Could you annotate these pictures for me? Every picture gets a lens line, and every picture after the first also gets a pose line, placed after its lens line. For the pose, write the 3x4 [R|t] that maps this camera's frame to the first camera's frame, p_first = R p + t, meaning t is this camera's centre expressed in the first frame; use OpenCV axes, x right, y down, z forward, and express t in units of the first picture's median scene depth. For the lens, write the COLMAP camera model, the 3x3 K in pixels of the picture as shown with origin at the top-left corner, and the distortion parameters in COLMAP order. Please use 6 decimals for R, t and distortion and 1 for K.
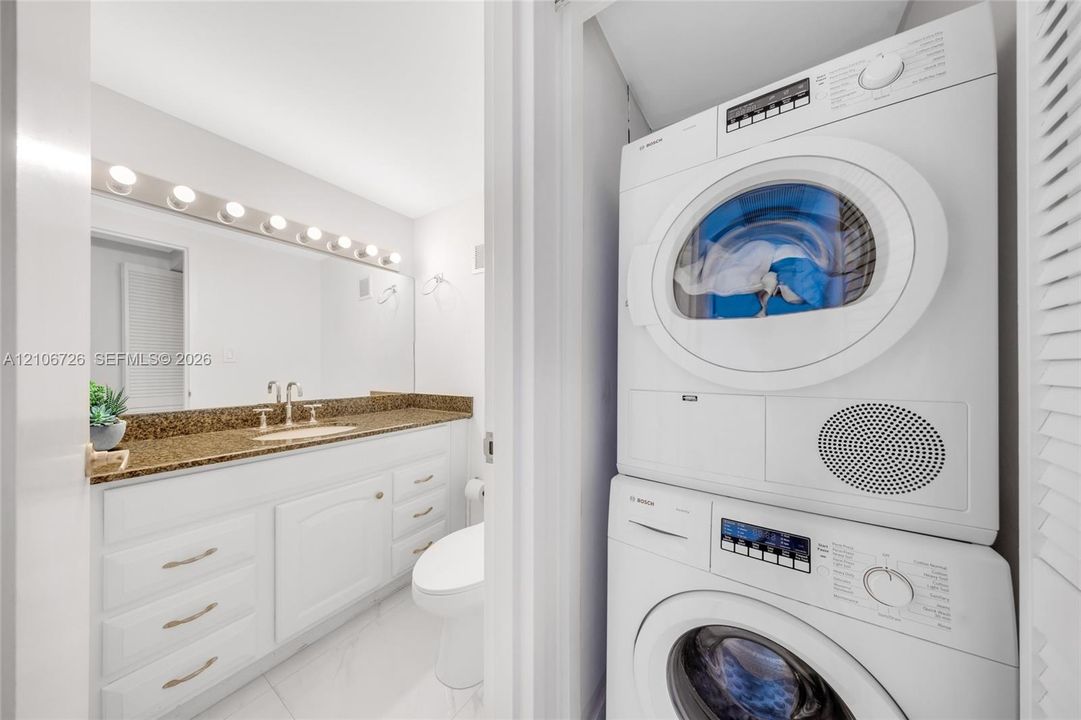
lens RADIAL K [[326.4, 0, 543.7], [0, 326.4, 364.6], [0, 0, 1]] dist [-0.000220, -0.000051]
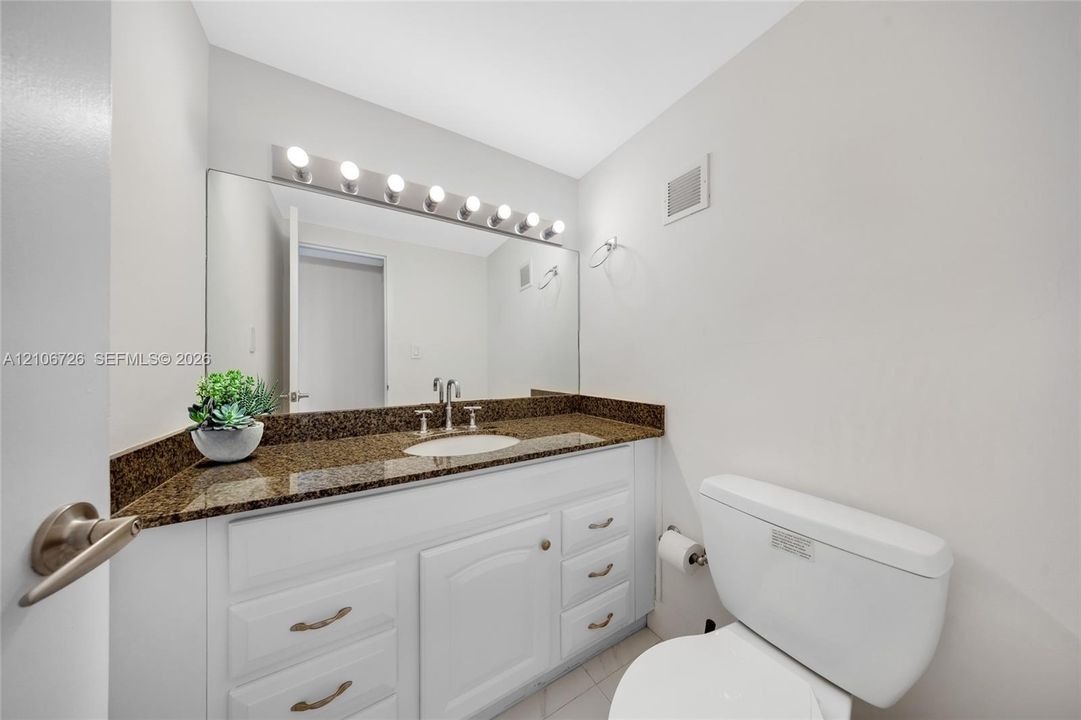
lens RADIAL K [[326.4, 0, 543.7], [0, 326.4, 364.6], [0, 0, 1]] dist [-0.000220, -0.000051]
pose [[0.902402, 0.000600, -0.430894, -0.156203], [0.004342, 0.999936, 0.010484, 0.004538], [0.430872, -0.011332, 0.902342, 0.282548]]
